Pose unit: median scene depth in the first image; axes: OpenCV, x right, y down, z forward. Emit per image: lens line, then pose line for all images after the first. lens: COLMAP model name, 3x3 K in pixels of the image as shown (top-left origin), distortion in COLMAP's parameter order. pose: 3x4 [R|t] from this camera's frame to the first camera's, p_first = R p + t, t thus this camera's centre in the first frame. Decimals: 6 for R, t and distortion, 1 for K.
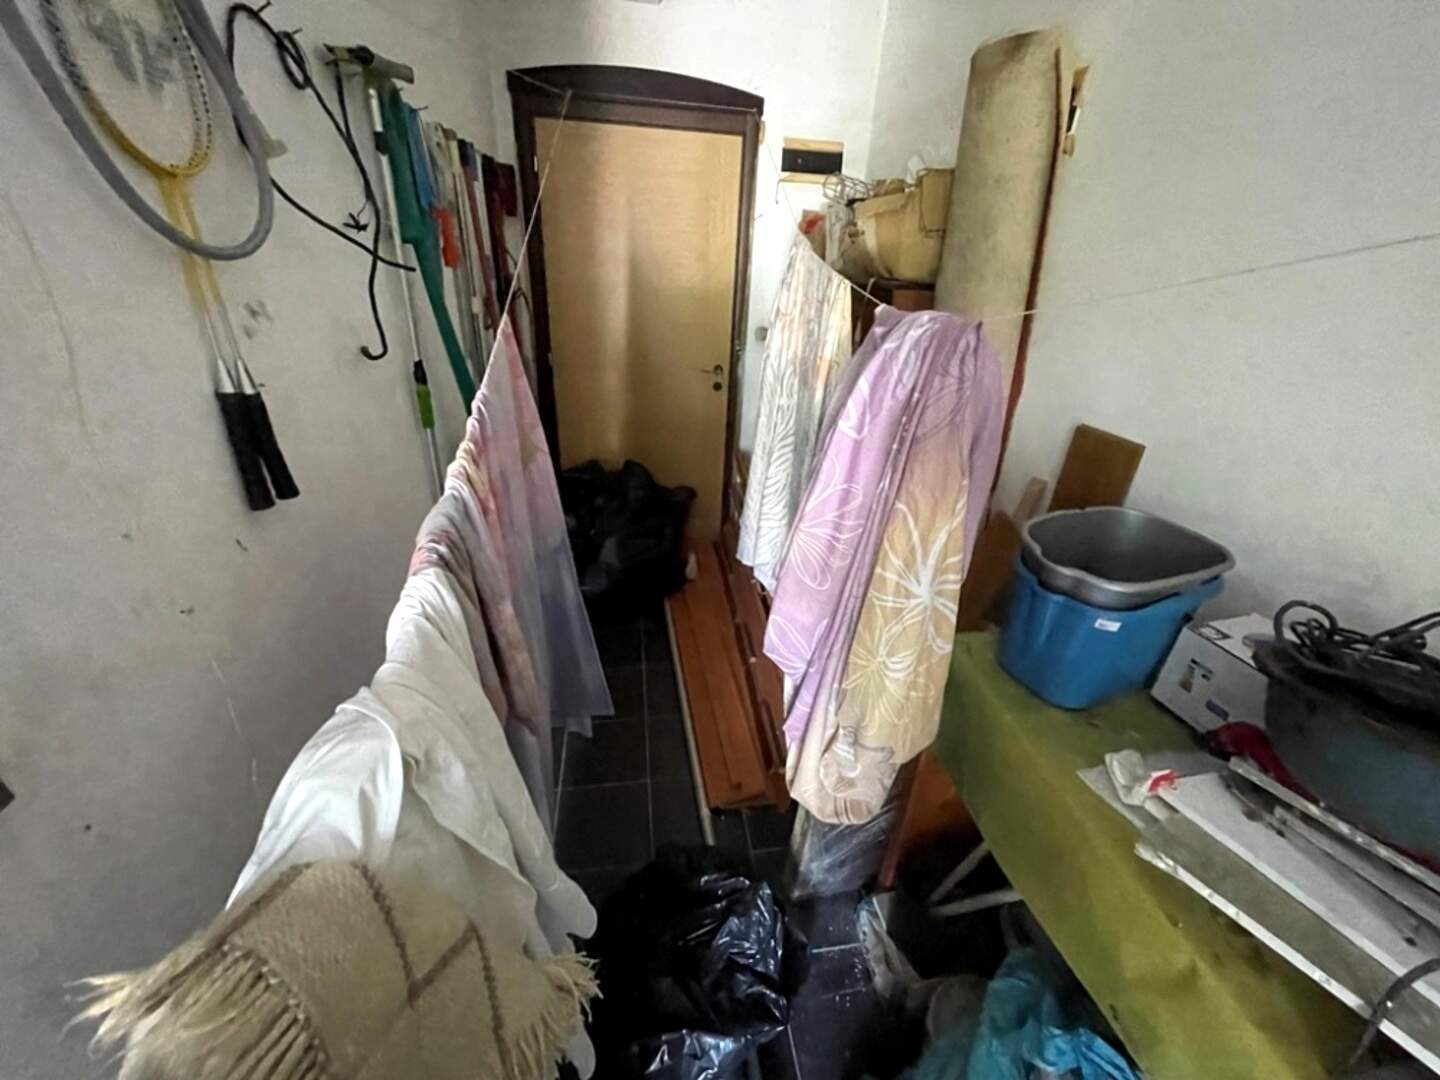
lens RADIAL K [[577.4, 0, 720.7], [0, 577.4, 542.2], [0, 0, 1]] dist [-0.001392, -0.000192]
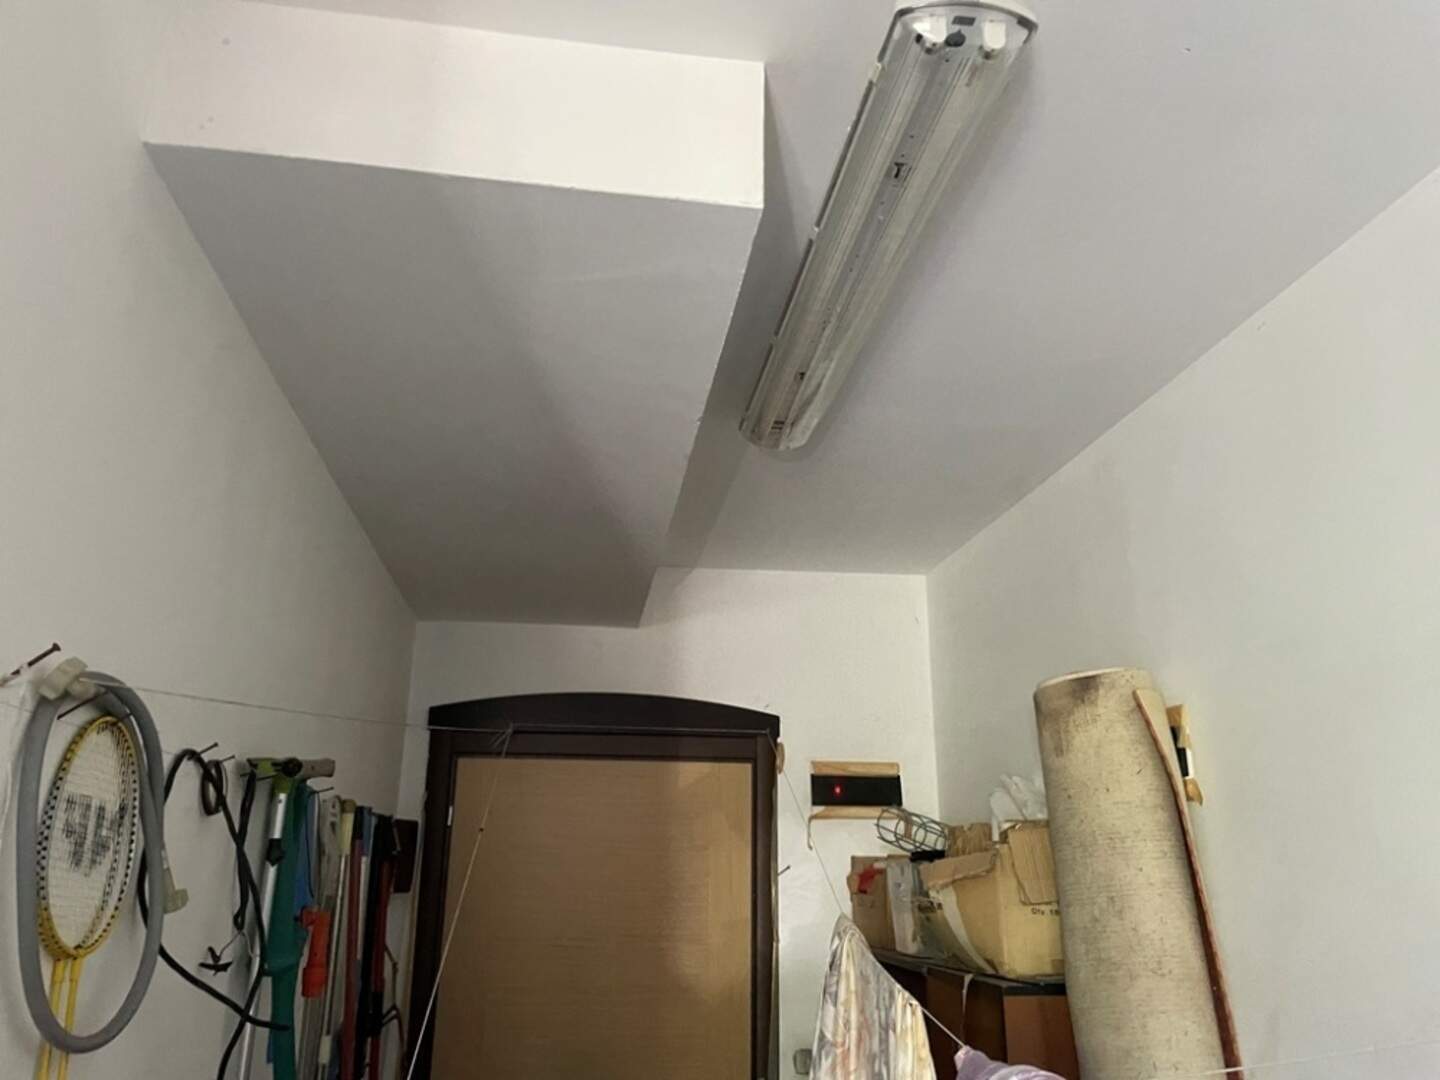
lens RADIAL K [[1073.3, 0, 726.1], [0, 1073.3, 538.5], [0, 0, 1]] dist [0.021719, -0.002101]
pose [[0.999150, -0.039891, 0.010381, 0.006563], [0.035609, 0.708472, -0.704840, 0.029049], [0.020762, 0.704610, 0.709291, -0.195987]]
